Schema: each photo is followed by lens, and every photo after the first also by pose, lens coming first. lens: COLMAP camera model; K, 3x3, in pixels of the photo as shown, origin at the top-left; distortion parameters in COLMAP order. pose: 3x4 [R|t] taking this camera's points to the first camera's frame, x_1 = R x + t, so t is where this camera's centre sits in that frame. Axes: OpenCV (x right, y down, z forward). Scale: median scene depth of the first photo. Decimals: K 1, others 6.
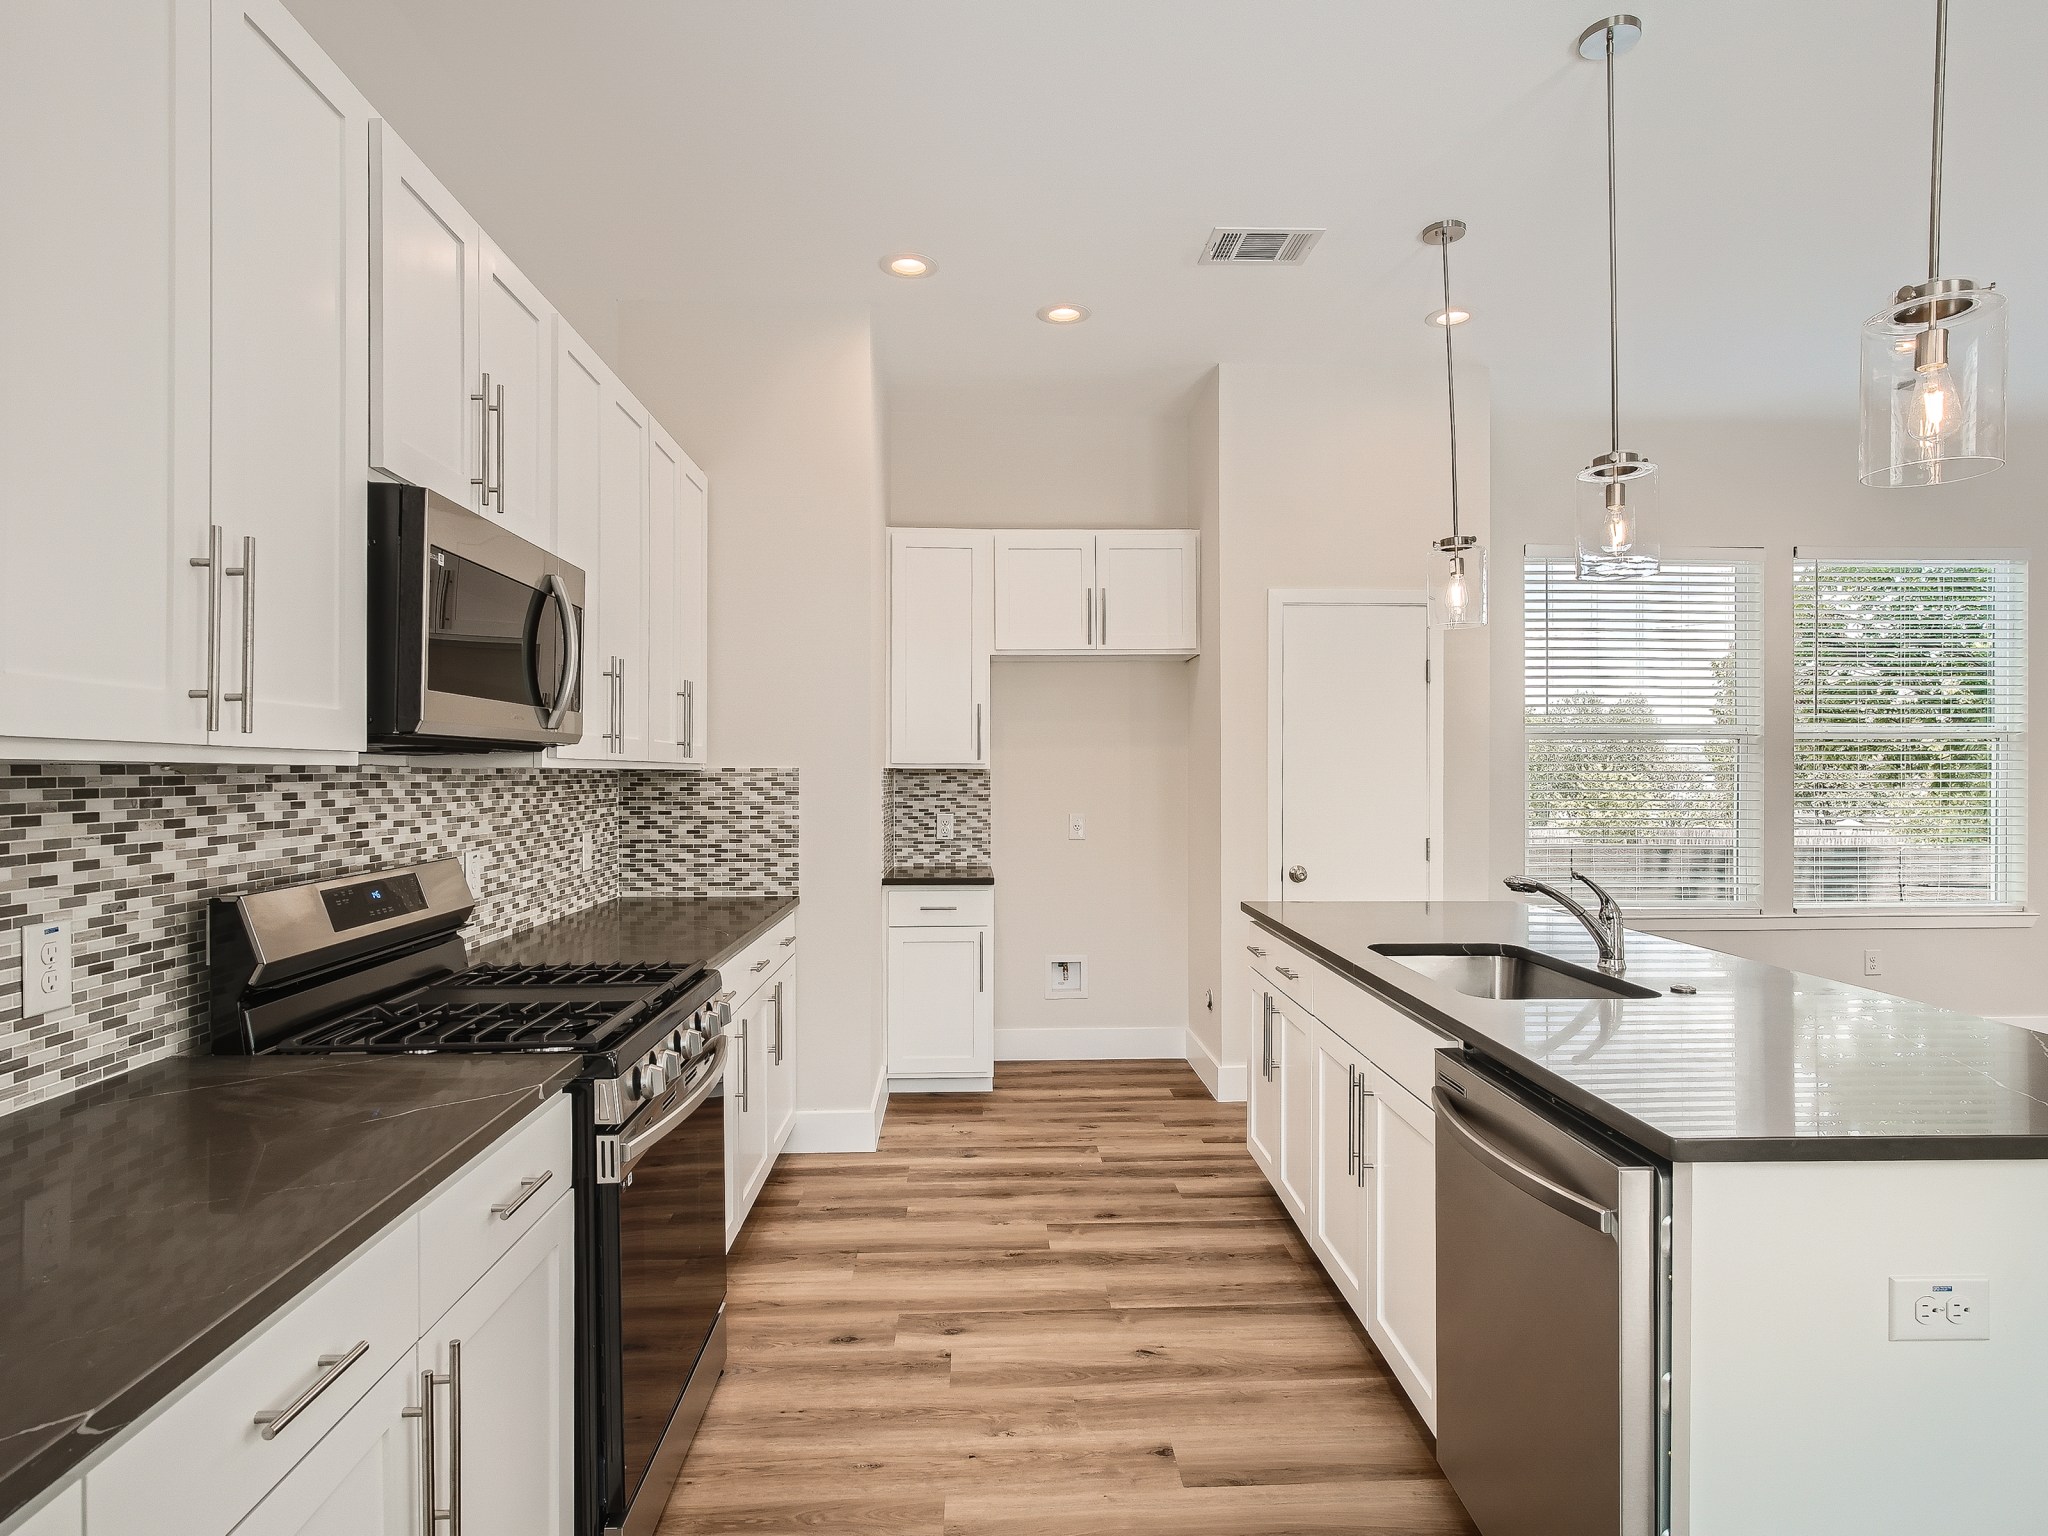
lens RADIAL K [[1122.7, 0, 1014.9], [0, 1122.7, 765.6], [0, 0, 1]] dist [-0.014451, 0.003478]
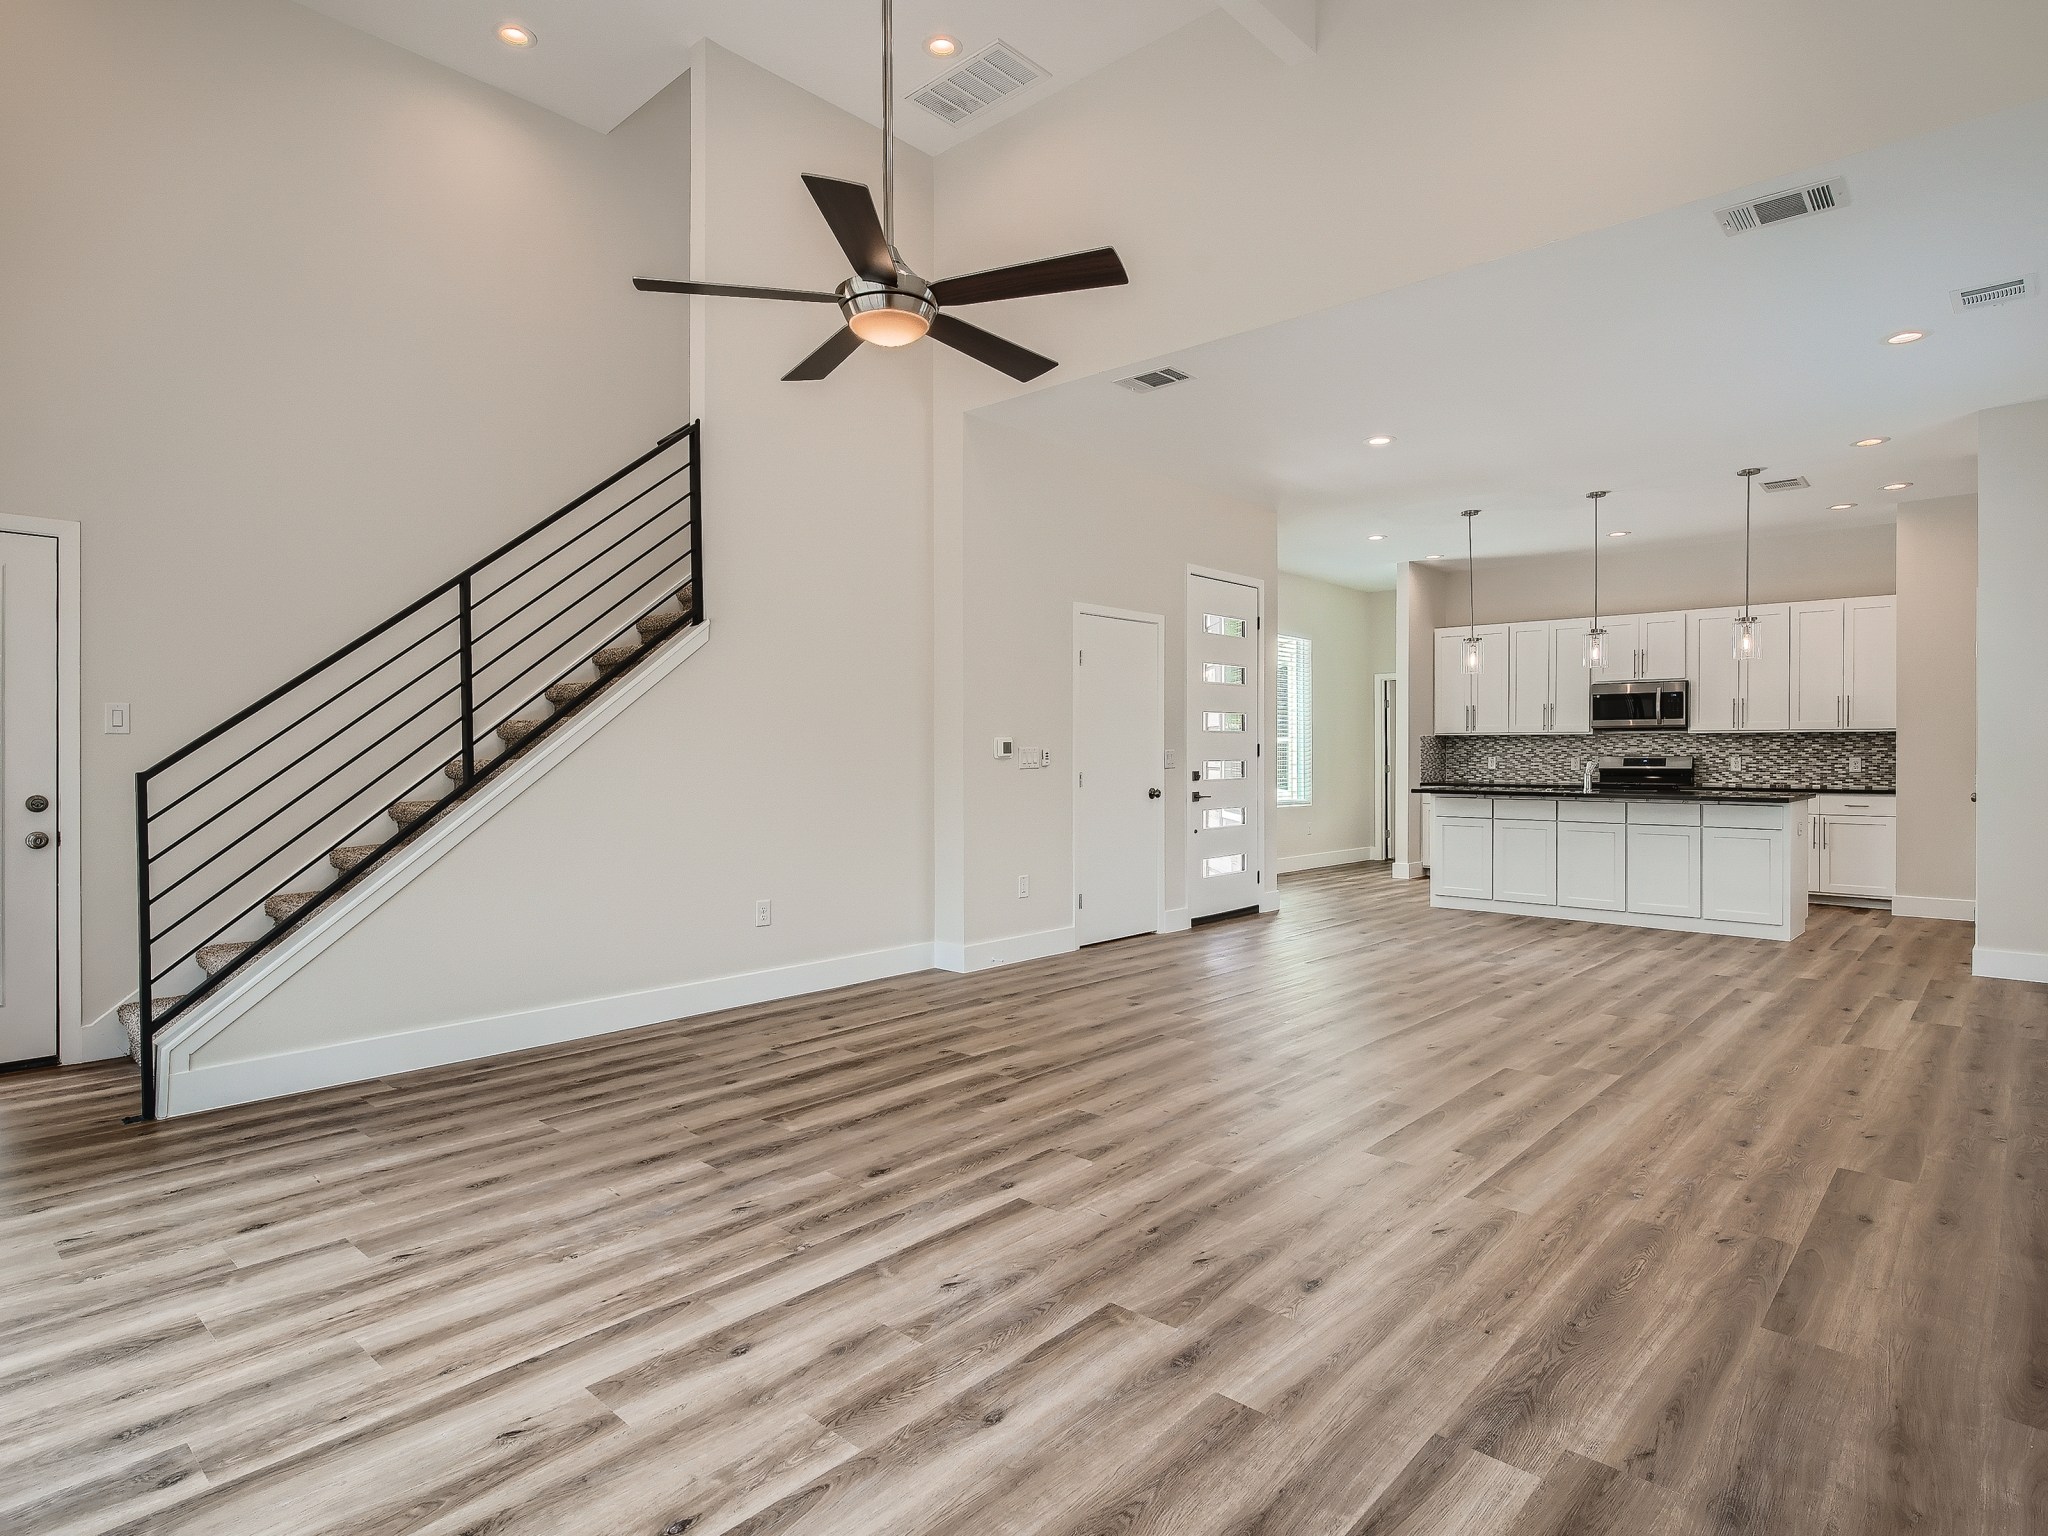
lens RADIAL K [[1122.7, 0, 1024.8], [0, 1122.7, 760.8], [0, 0, 1]] dist [-0.014451, 0.003478]
pose [[-0.706364, 0.009465, -0.707785, 4.486418], [0.006814, 0.999955, 0.006571, 0.064651], [0.707816, -0.000181, -0.706397, 2.423143]]
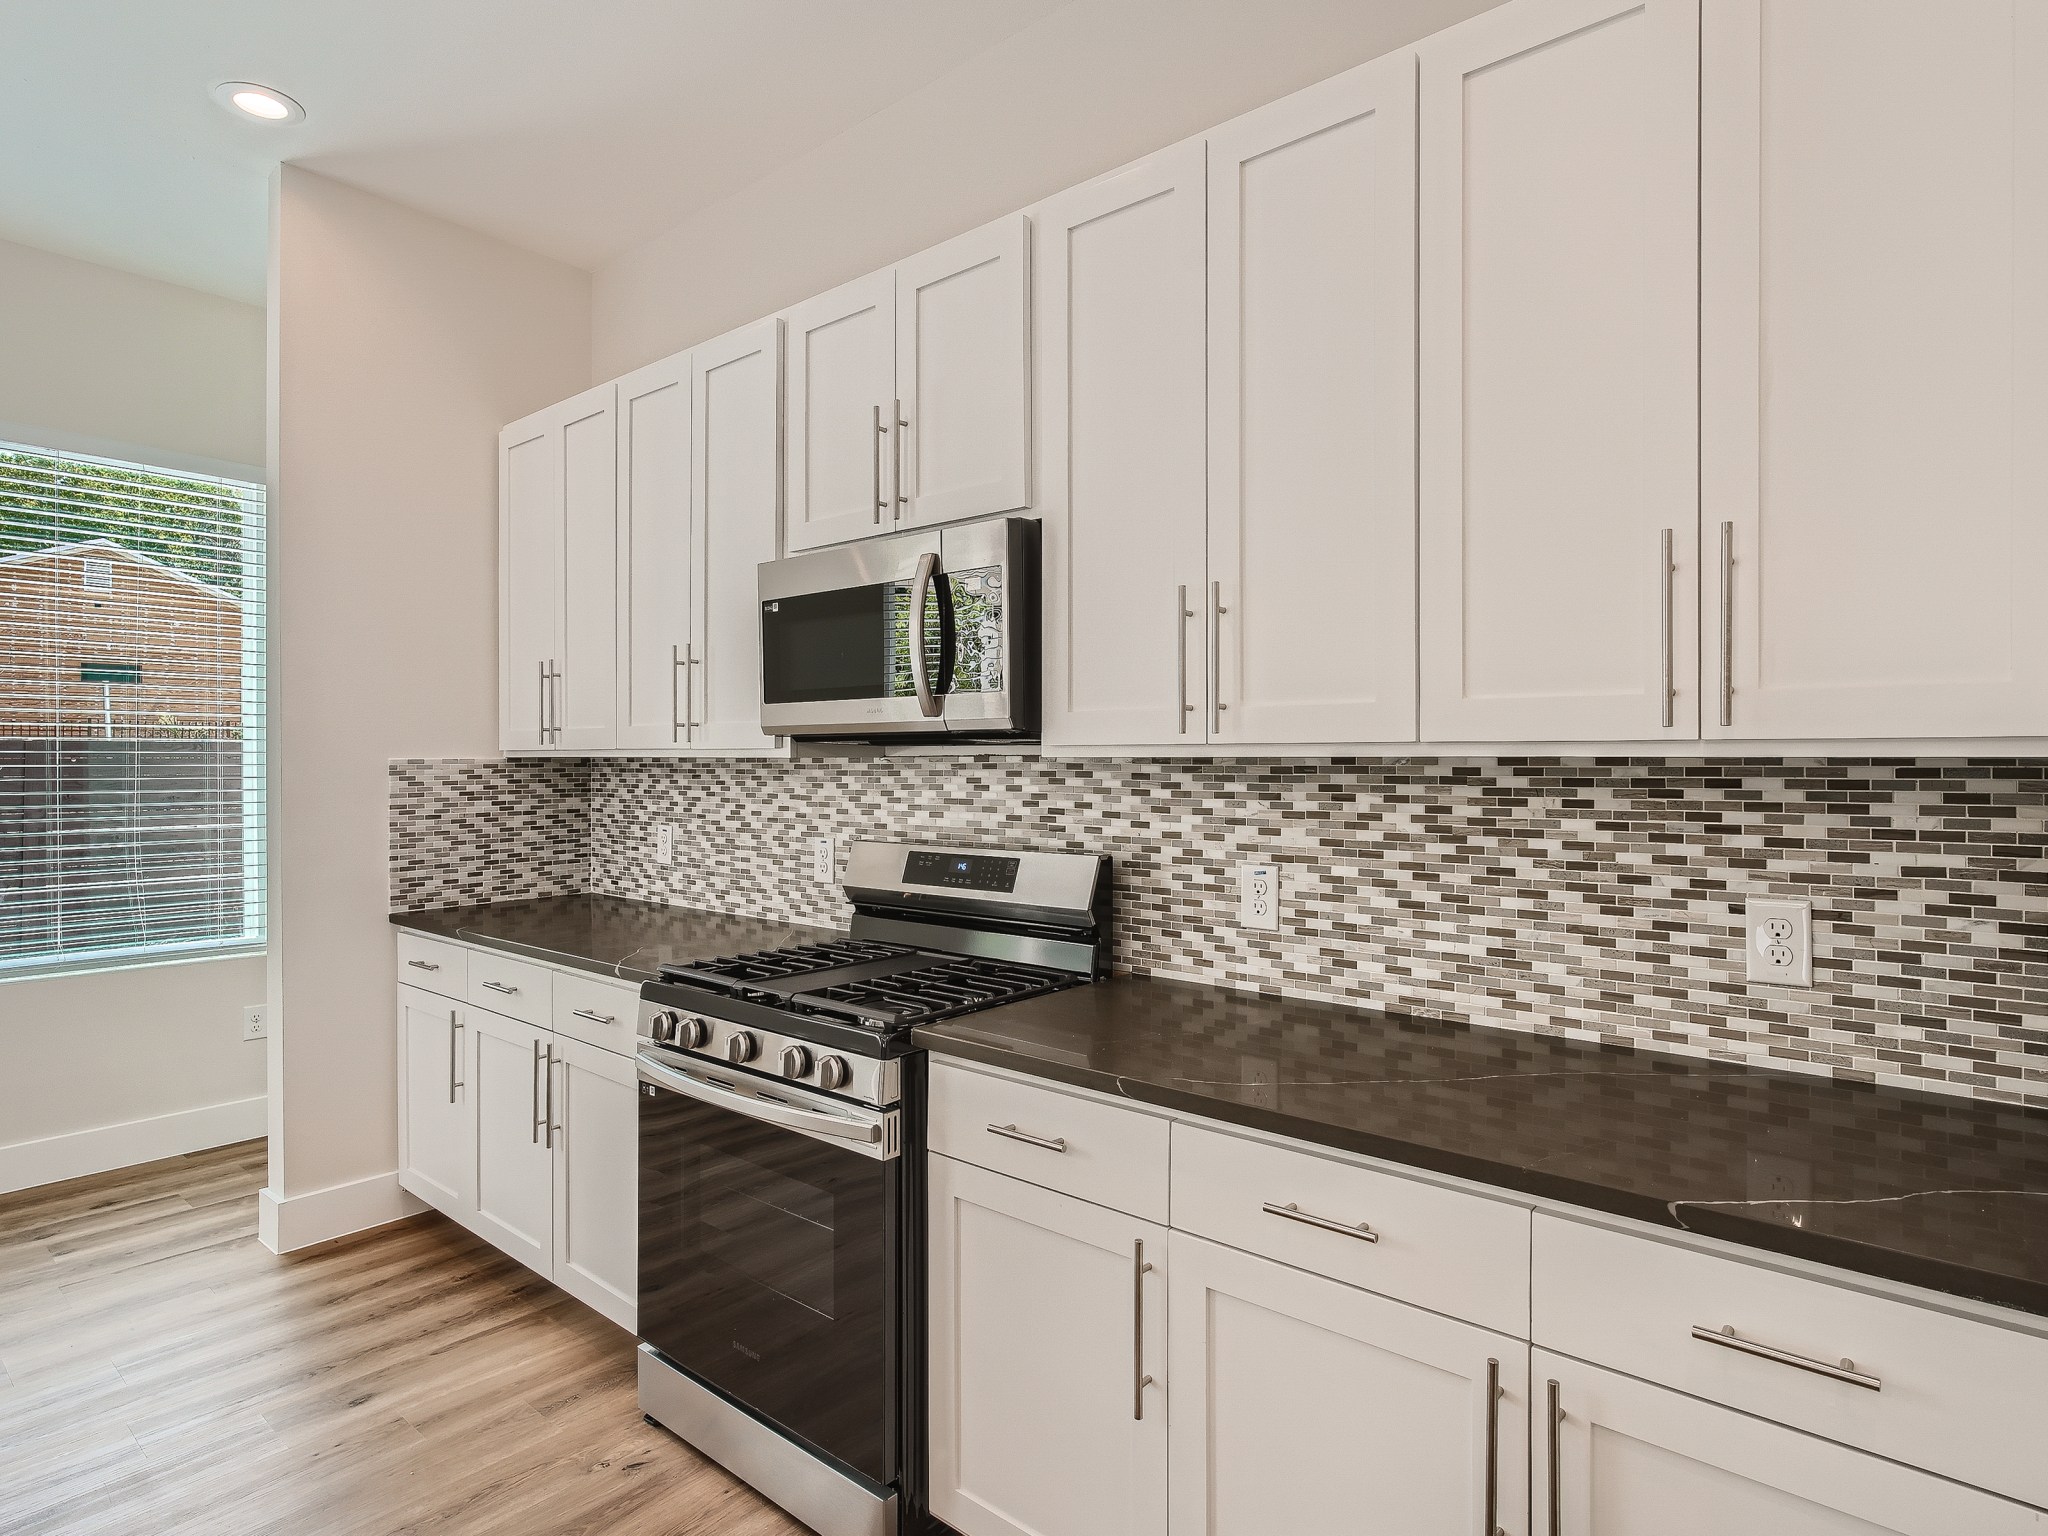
lens RADIAL K [[1122.7, 0, 1018.4], [0, 1122.7, 764.1], [0, 0, 1]] dist [-0.014451, 0.003478]
pose [[-0.679947, 0.007052, -0.733228, 0.246919], [0.006753, 0.999972, 0.003355, 0.004452], [0.733230, -0.002670, -0.679975, 1.813497]]
